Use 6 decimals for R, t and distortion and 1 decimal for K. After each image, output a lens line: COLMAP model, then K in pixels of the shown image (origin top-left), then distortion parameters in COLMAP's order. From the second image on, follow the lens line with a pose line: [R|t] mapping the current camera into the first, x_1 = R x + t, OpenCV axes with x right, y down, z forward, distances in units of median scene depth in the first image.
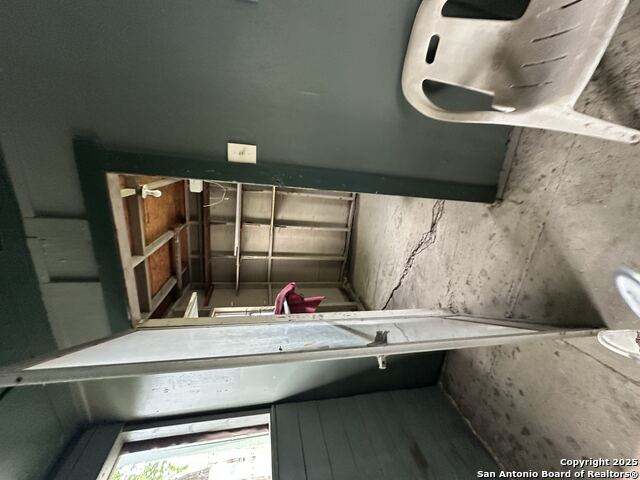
lens RADIAL K [[258.5, 0, 320.0], [0, 258.5, 240.0], [0, 0, 1]] dist [-0.001255, -0.000025]
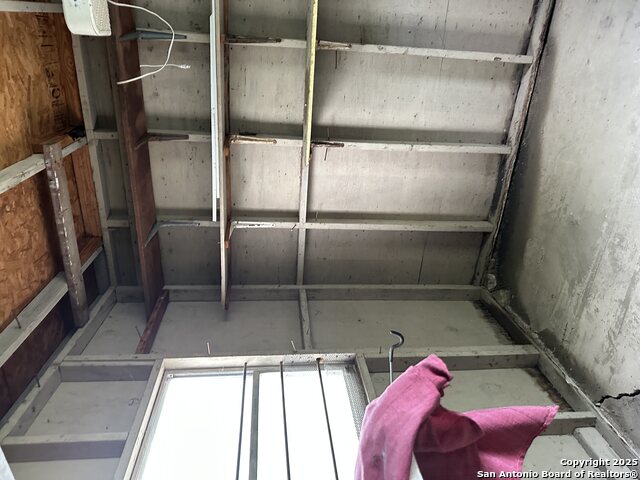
lens RADIAL K [[448.2, 0, 320.0], [0, 448.2, 240.0], [0, 0, 1]] dist [0.078511, 0.000052]
pose [[0.991356, 0.005506, -0.131087, -0.079451], [0.010337, 0.992736, 0.119869, 0.008484], [0.130795, -0.120188, 0.984097, 0.335592]]
